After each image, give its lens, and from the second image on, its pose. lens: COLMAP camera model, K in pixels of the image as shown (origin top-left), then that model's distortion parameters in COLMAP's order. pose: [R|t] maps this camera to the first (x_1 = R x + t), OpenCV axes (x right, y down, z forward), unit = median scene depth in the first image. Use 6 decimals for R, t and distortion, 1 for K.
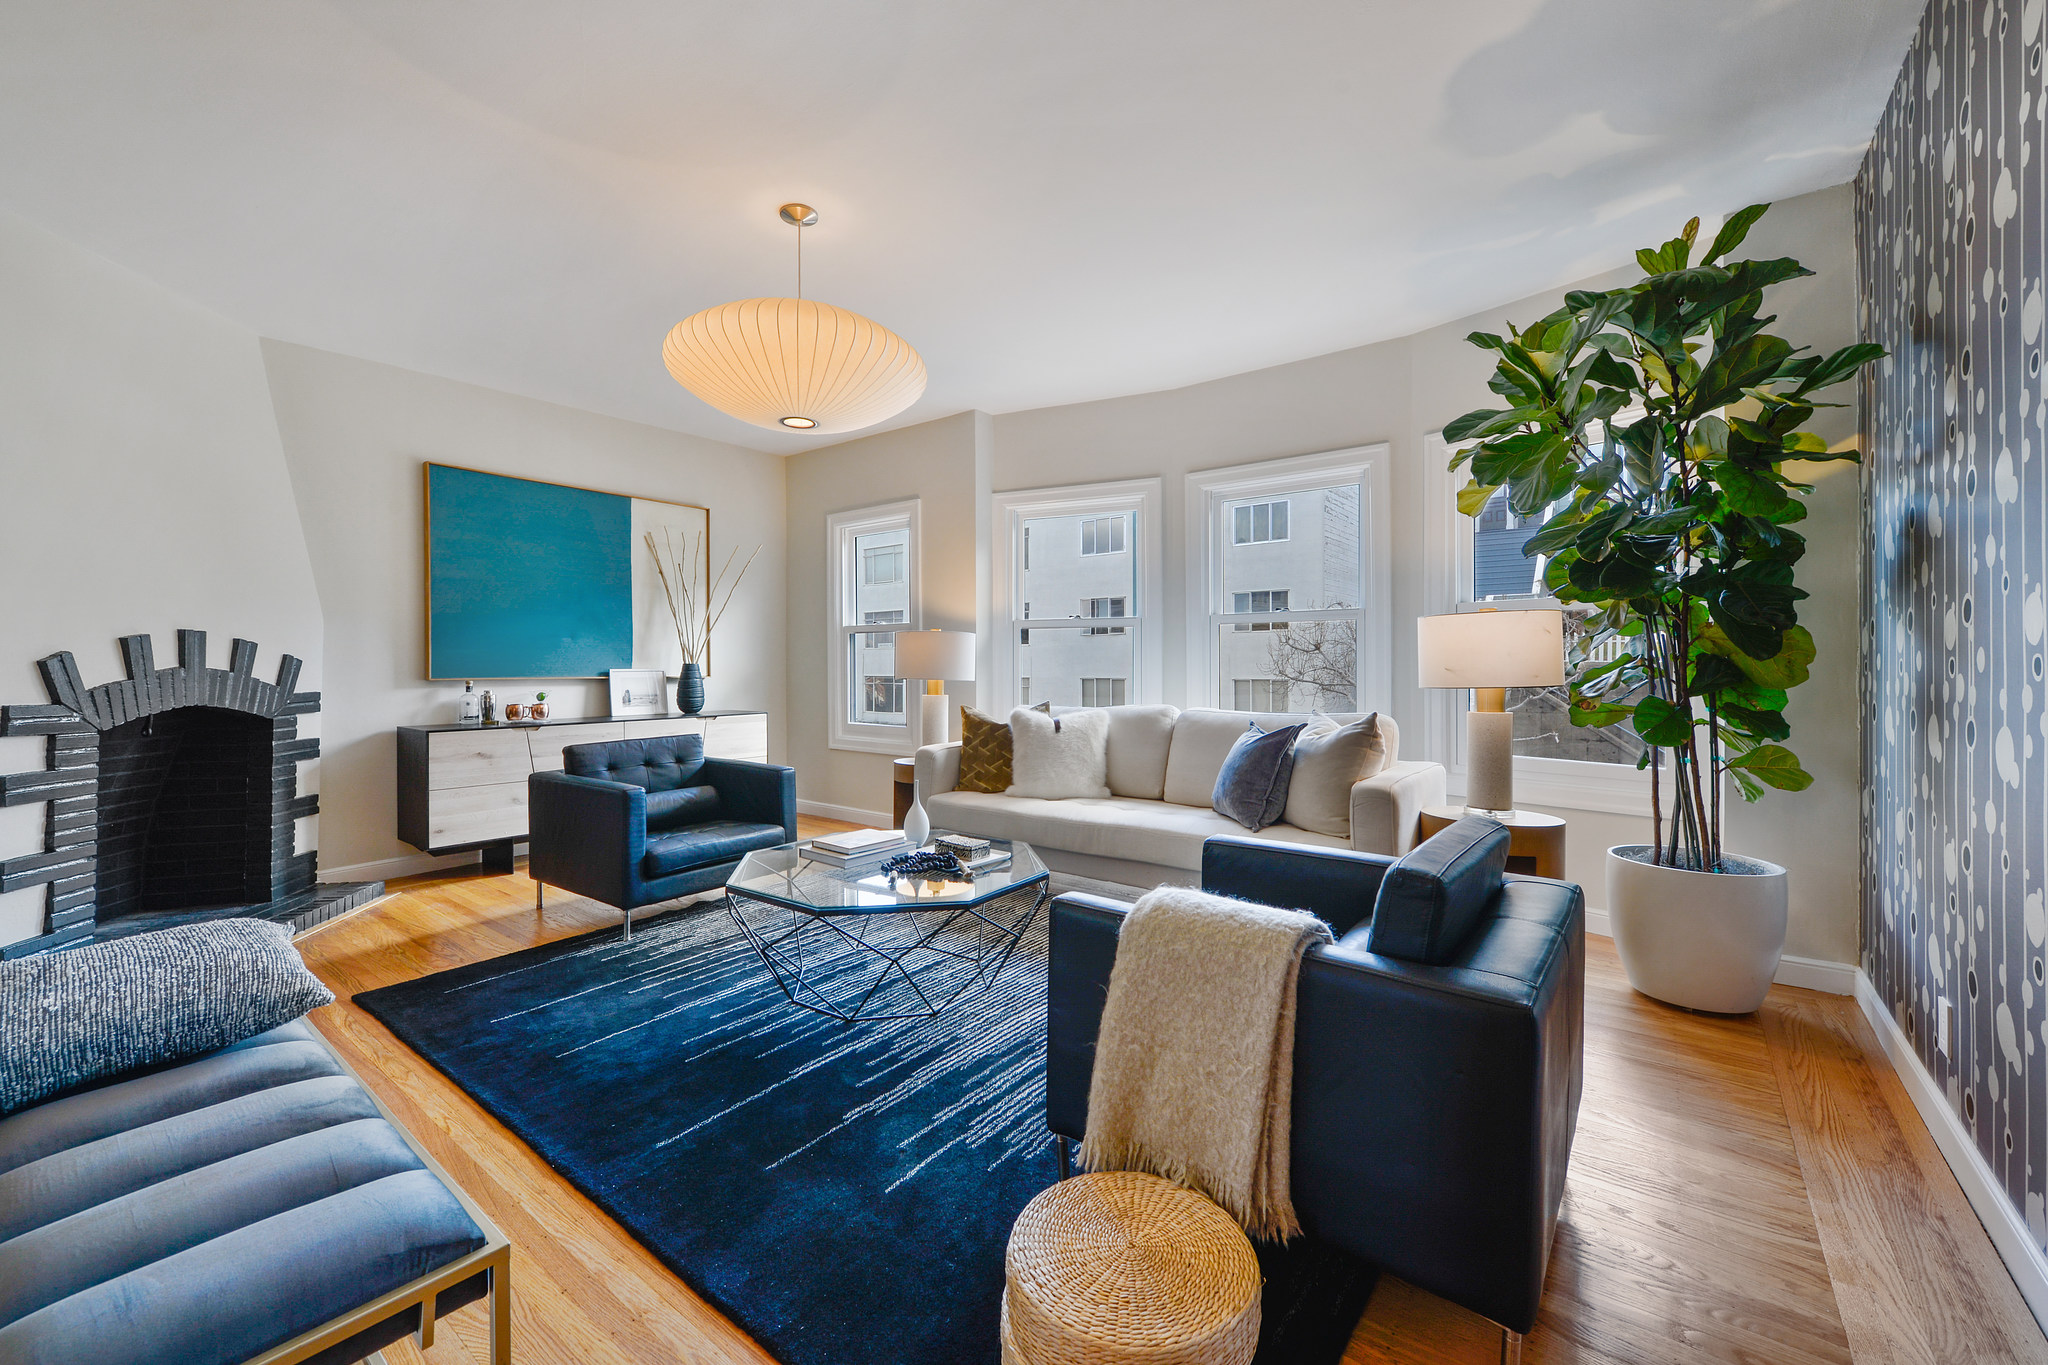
lens RADIAL K [[825.4, 0, 991.9], [0, 825.4, 669.8], [0, 0, 1]] dist [0.000891, -0.000798]
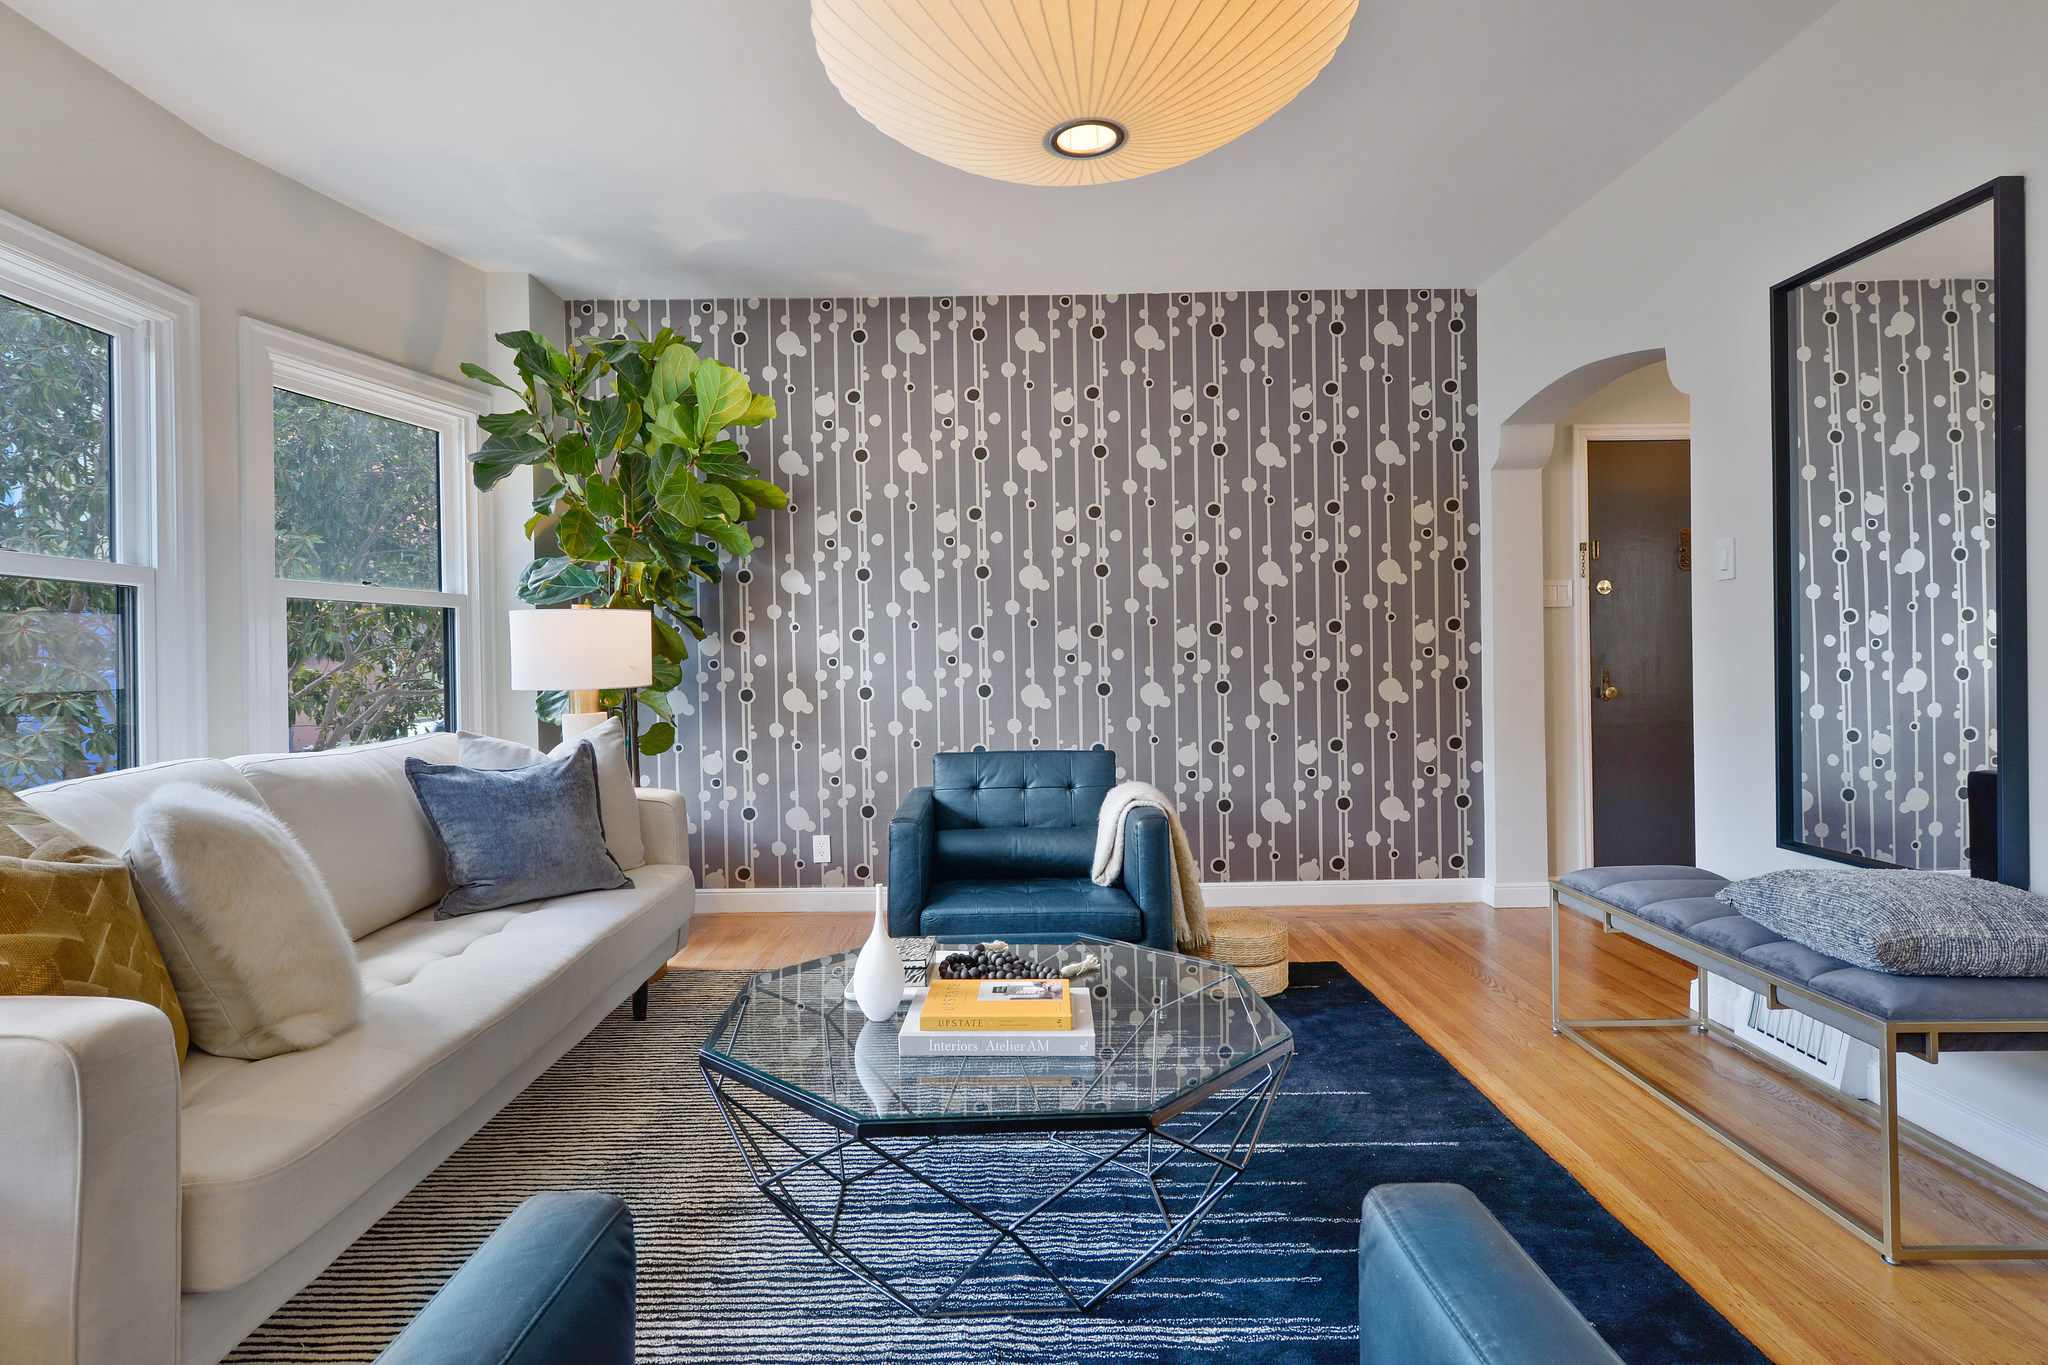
lens RADIAL K [[1051.4, 0, 1018.4], [0, 1051.4, 668.3], [0, 0, 1]] dist [0.004786, 0.000338]
pose [[-0.637645, 0.003492, 0.770323, -0.618182], [0.009448, 0.999950, 0.003288, -0.004406], [-0.770273, 0.009375, -0.637646, 1.301322]]
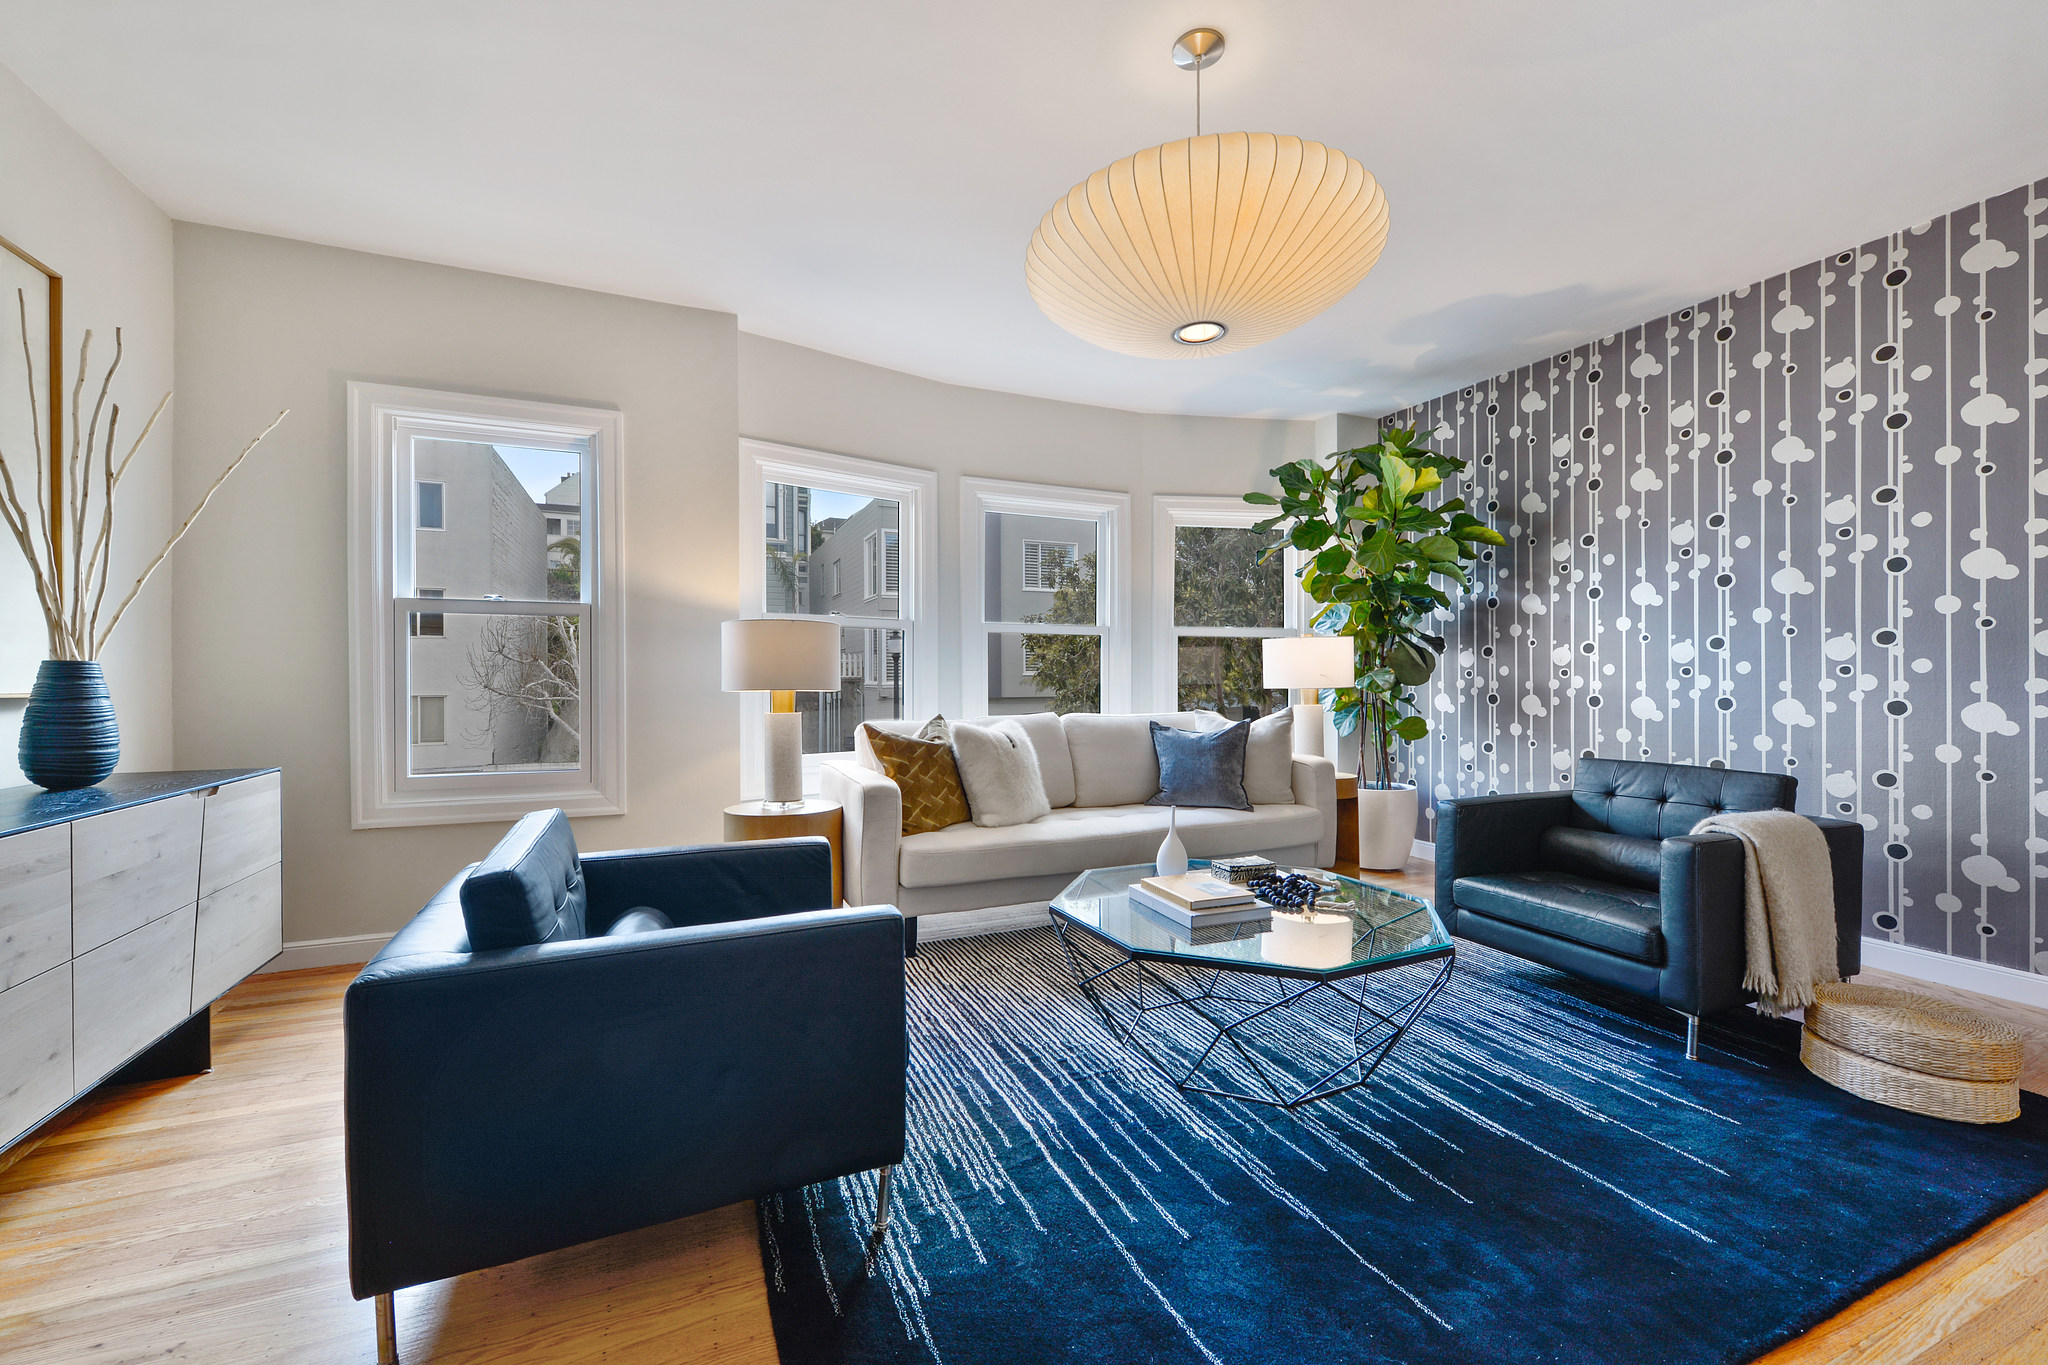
lens RADIAL K [[825.4, 0, 1017.3], [0, 825.4, 672.6], [0, 0, 1]] dist [0.000891, -0.000798]
pose [[0.458097, 0.005348, 0.888886, -0.880705], [-0.002769, 0.999986, -0.004589, -0.002304], [-0.888898, -0.000359, 0.458105, 0.730308]]
